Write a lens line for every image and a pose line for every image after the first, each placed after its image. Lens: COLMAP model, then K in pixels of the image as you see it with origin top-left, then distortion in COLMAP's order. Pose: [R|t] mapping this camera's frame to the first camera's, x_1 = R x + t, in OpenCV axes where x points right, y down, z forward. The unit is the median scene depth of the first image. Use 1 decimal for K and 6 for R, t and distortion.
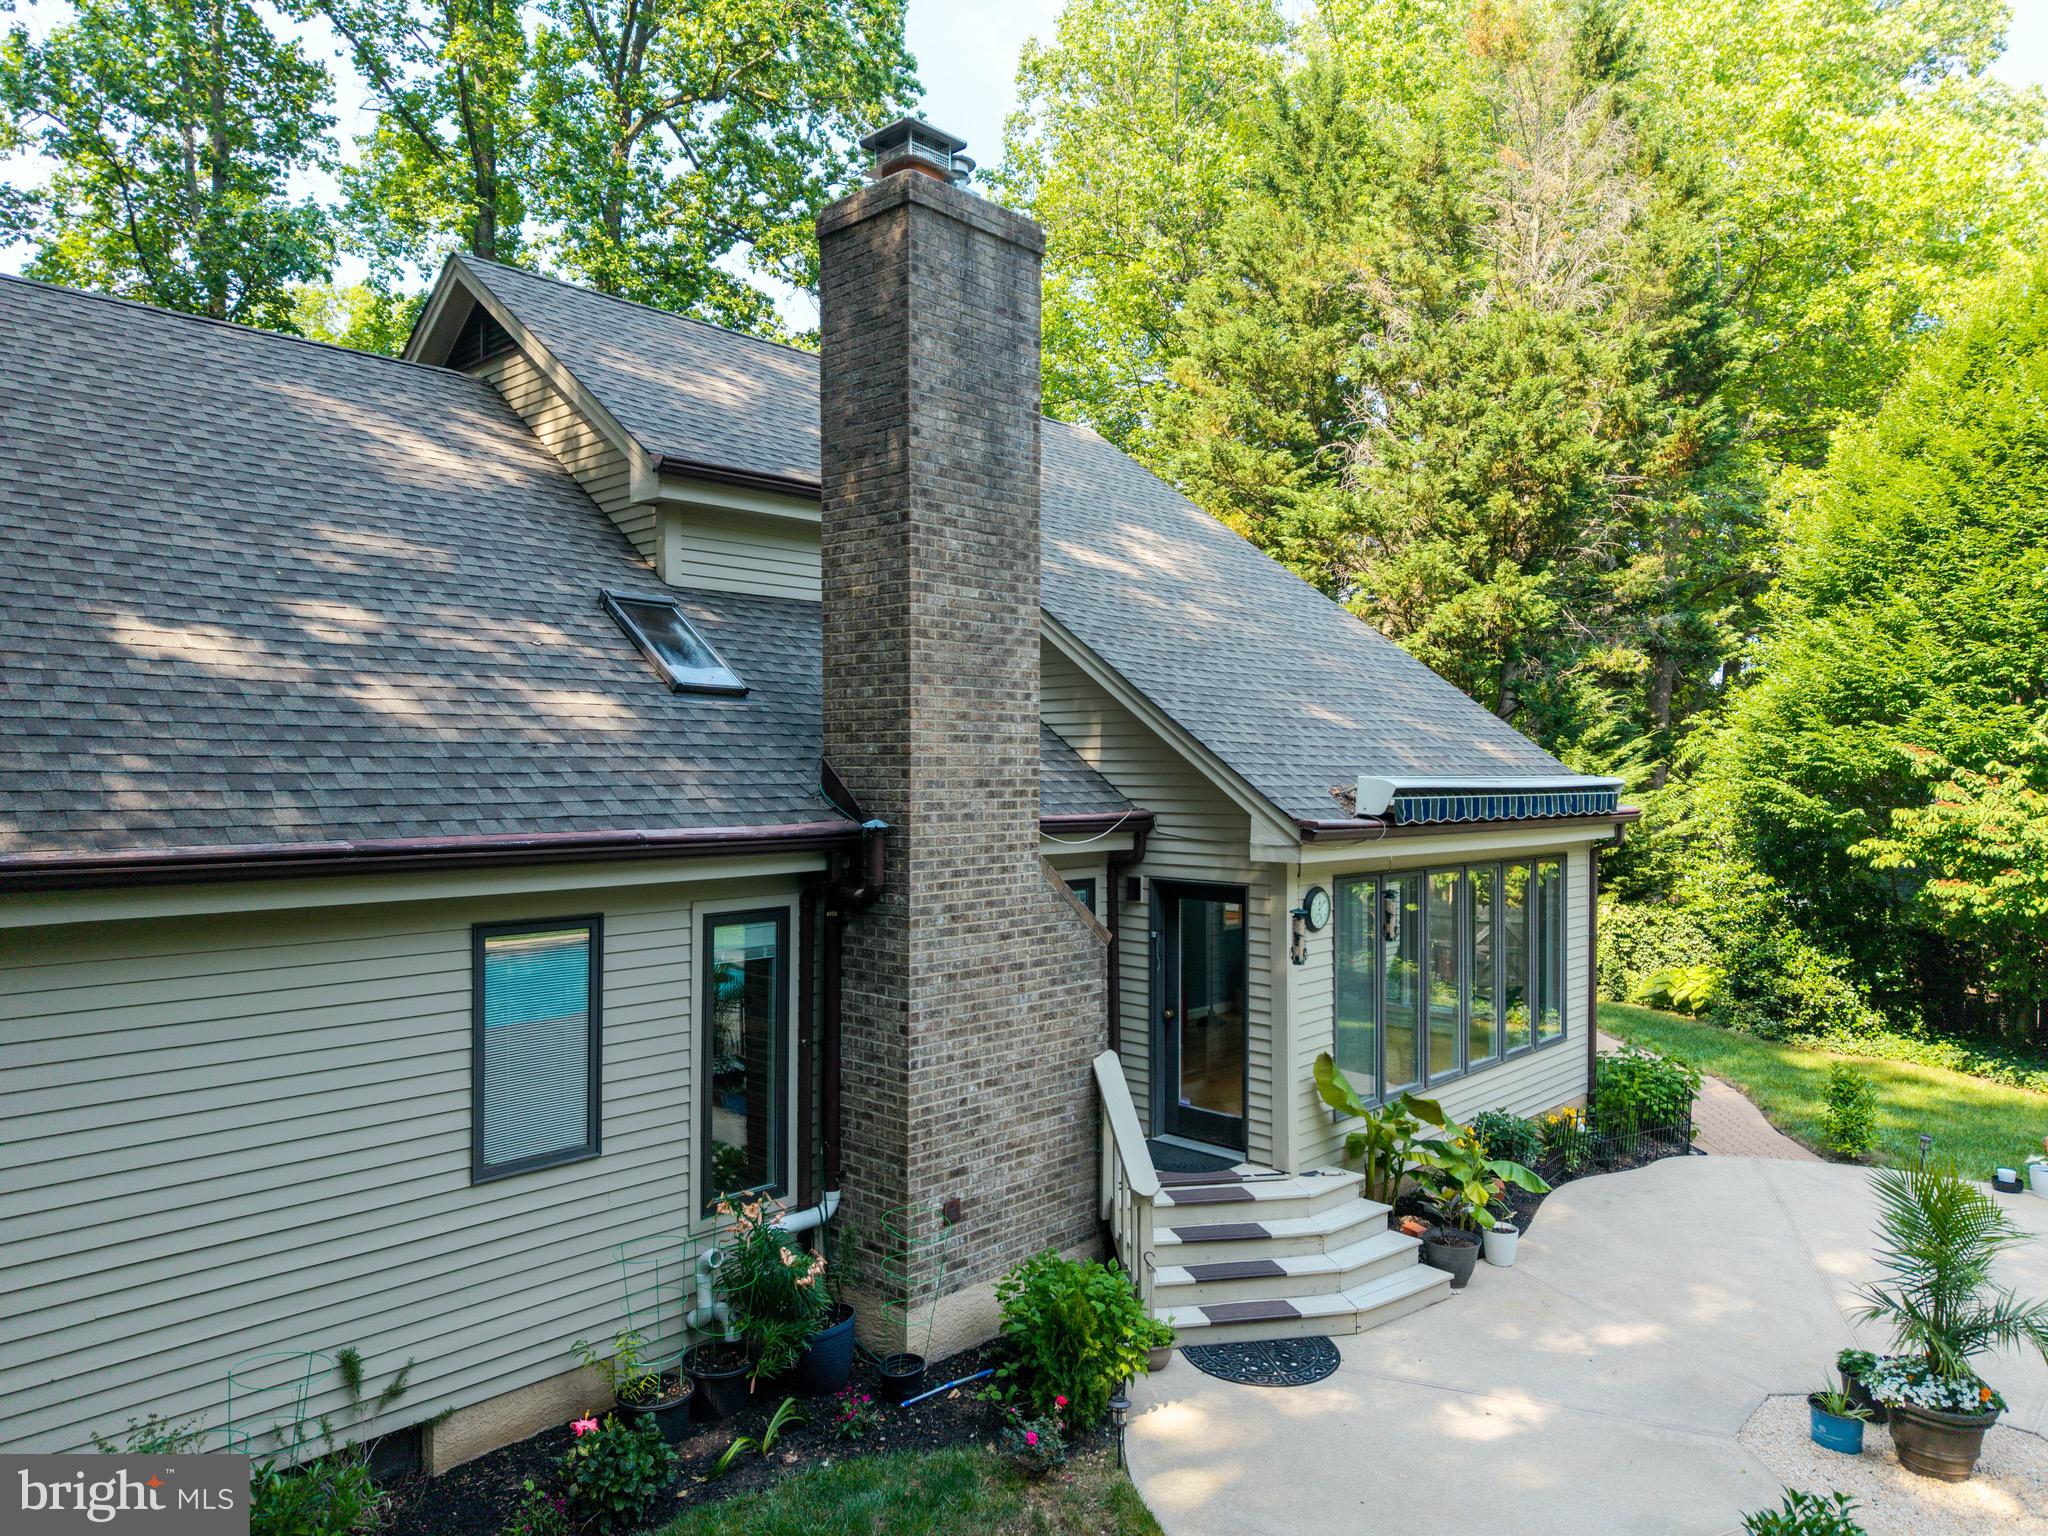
lens RADIAL K [[1360.3, 0, 1025.8], [0, 1360.3, 774.7], [0, 0, 1]] dist [0.009343, -0.002383]
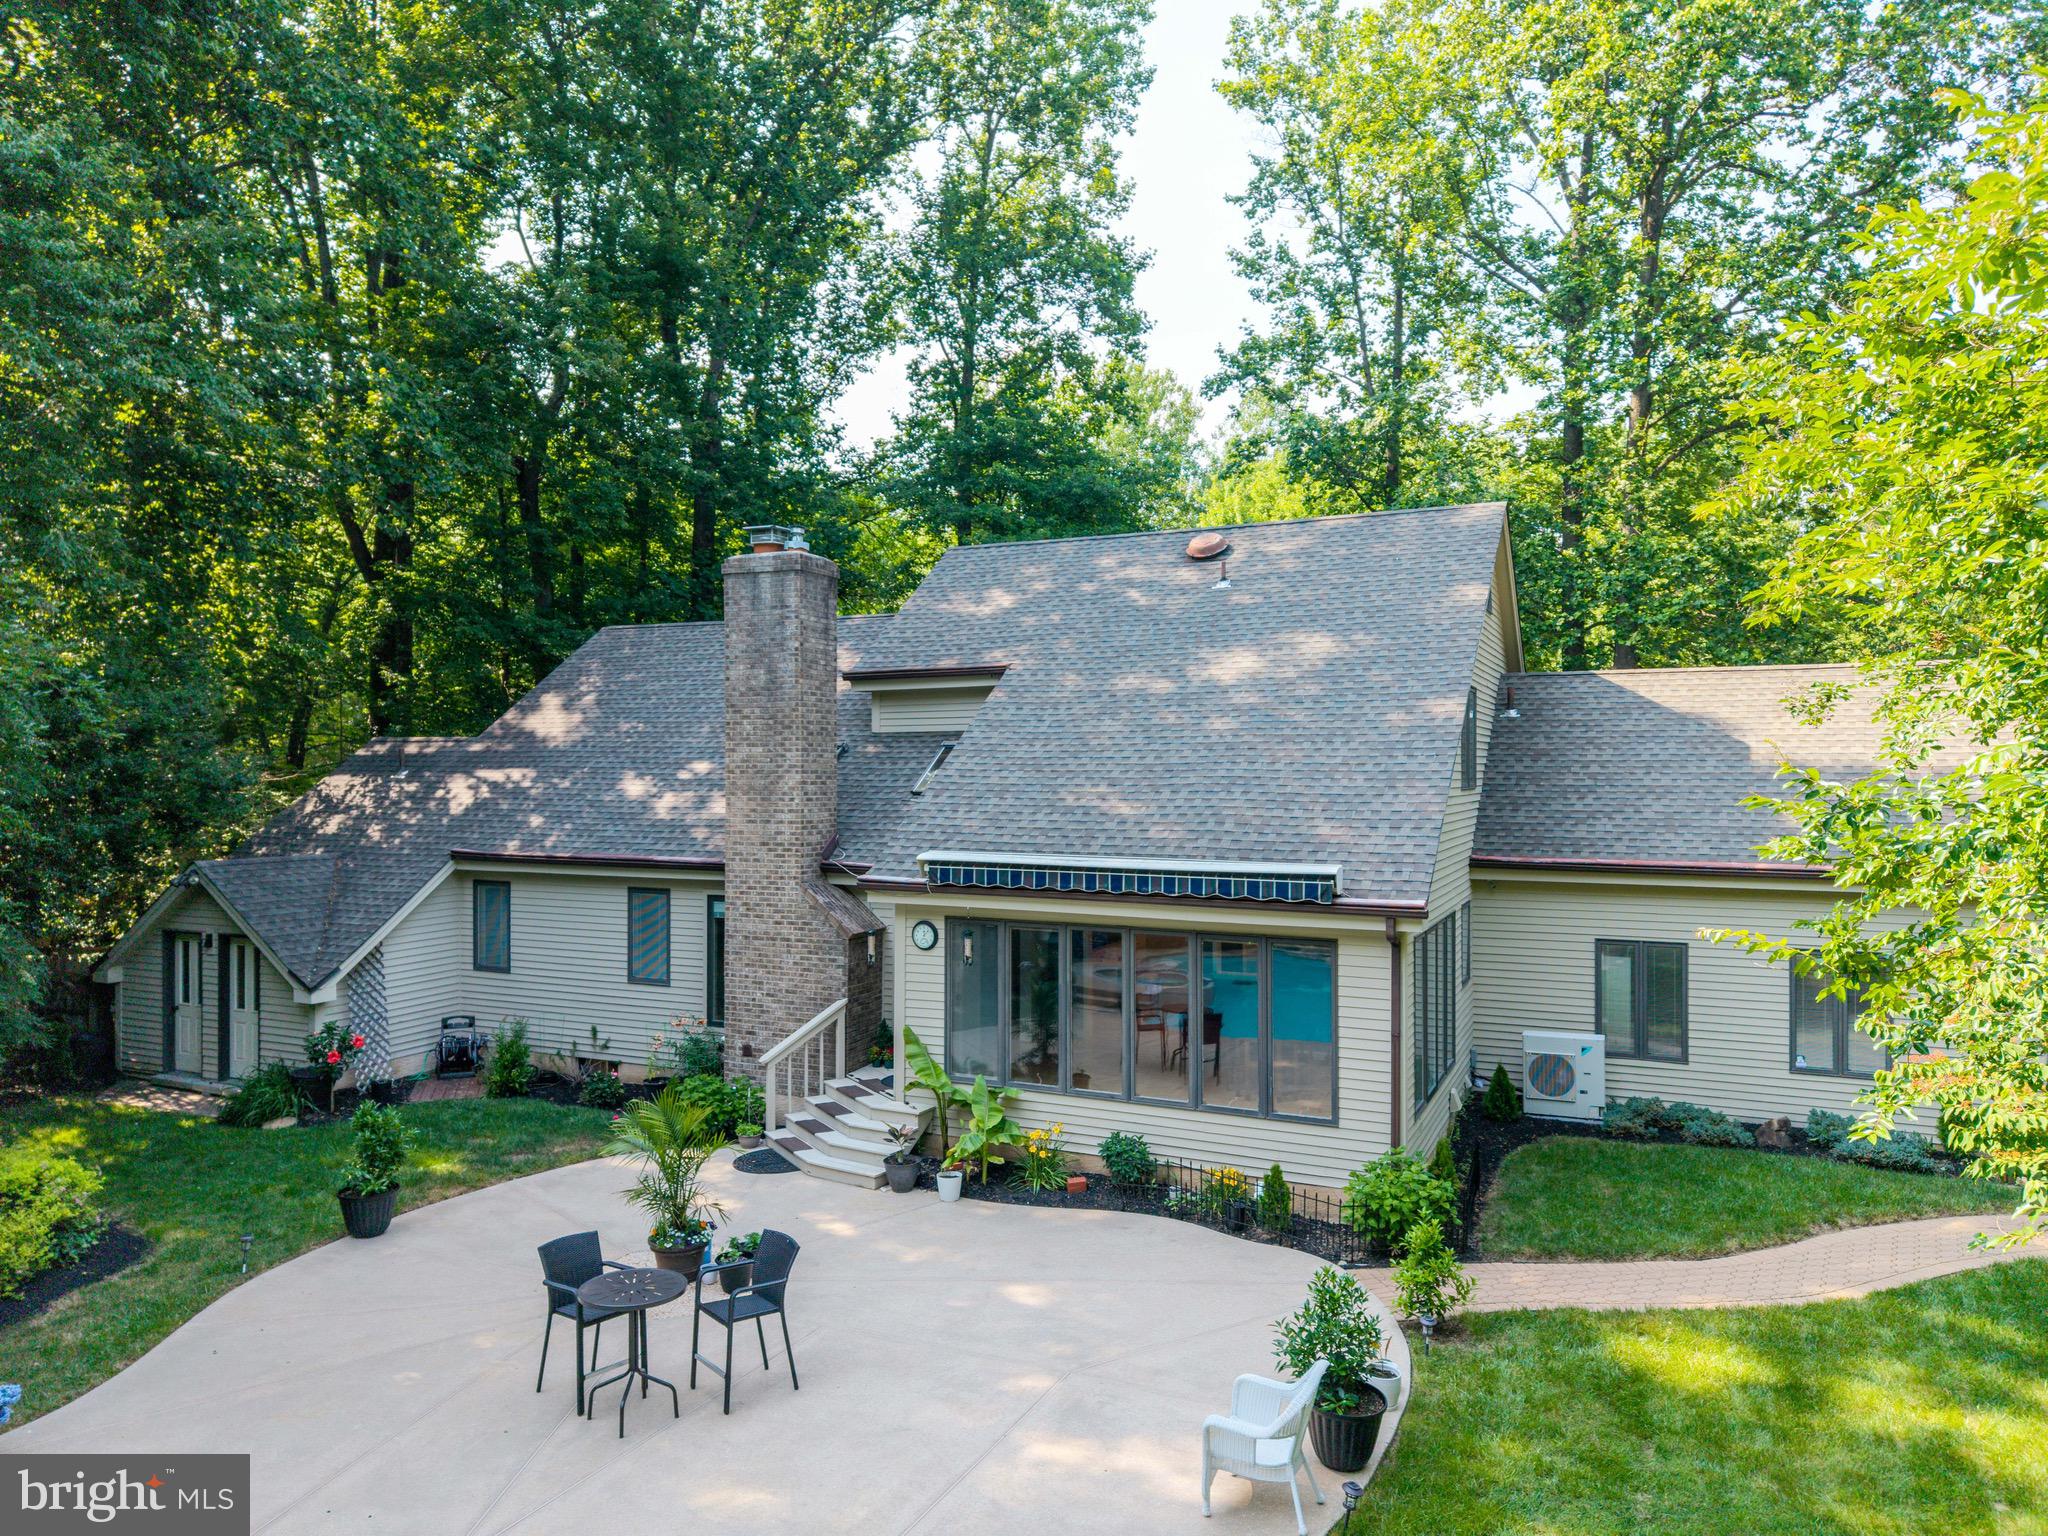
lens RADIAL K [[1360.3, 0, 1046.2], [0, 1360.3, 764.3], [0, 0, 1]] dist [0.009343, -0.002383]
pose [[0.320488, -0.006146, -0.947233, 2.213941], [-0.005094, 0.999953, -0.008212, -0.107048], [0.947239, 0.007457, 0.320441, 0.826414]]
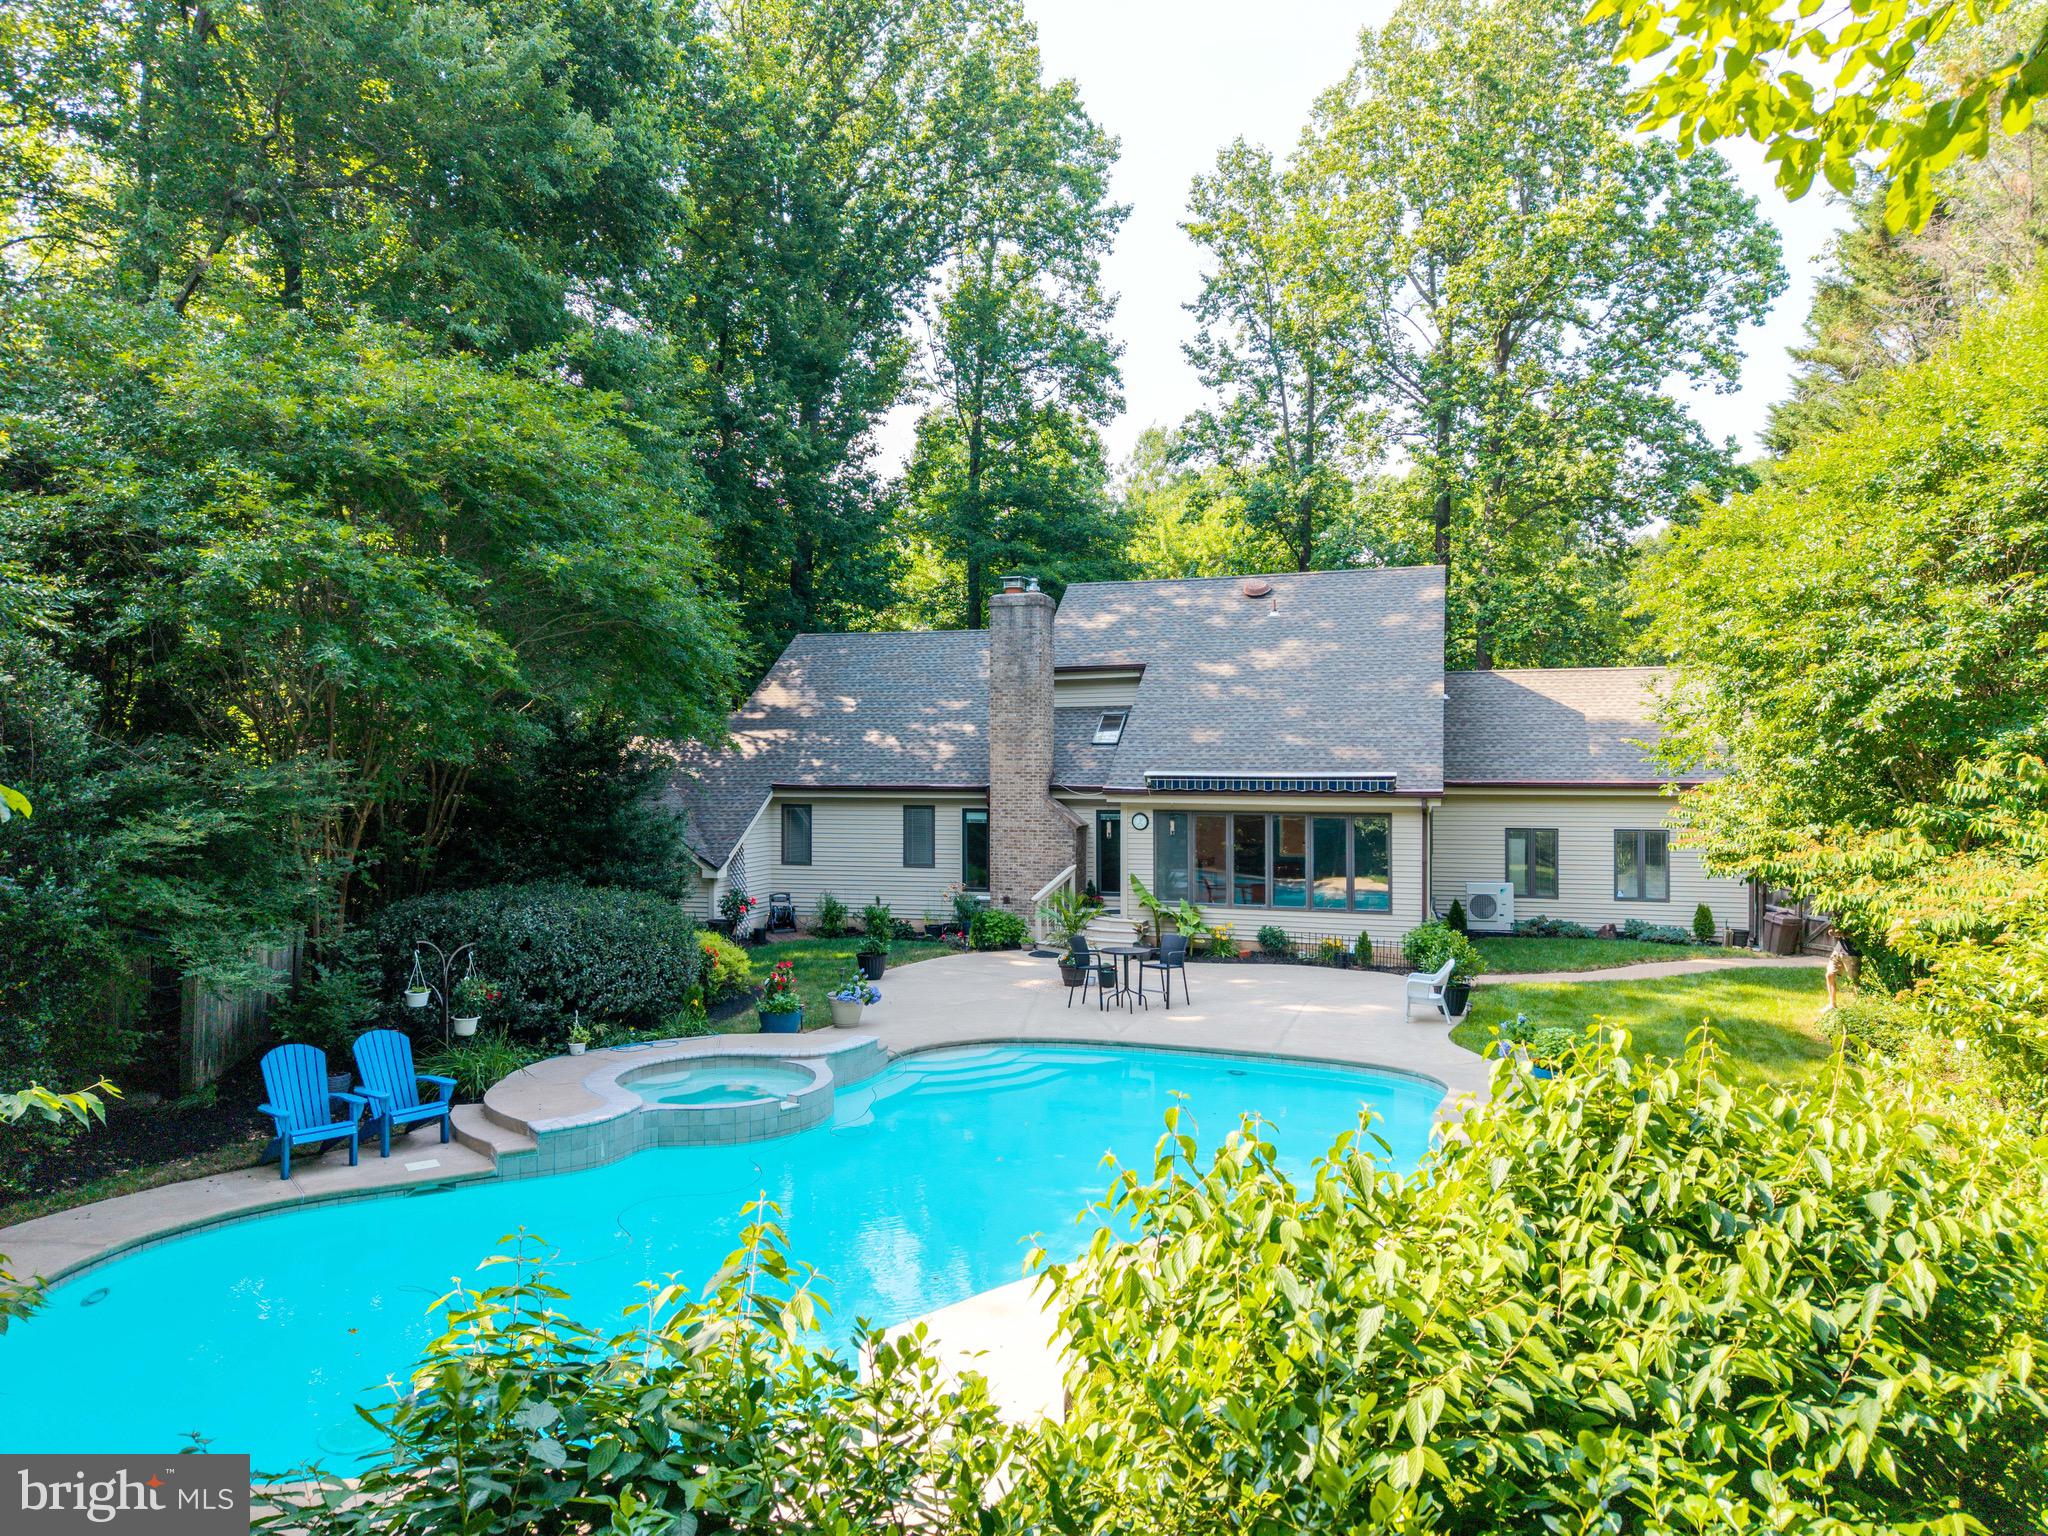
lens RADIAL K [[1360.3, 0, 1025.2], [0, 1360.3, 756.9], [0, 0, 1]] dist [0.009343, -0.002383]
pose [[0.433868, -0.010446, -0.900916, 3.218712], [-0.004740, 0.999892, -0.013876, 0.015218], [0.900964, 0.010291, 0.433771, -0.447371]]
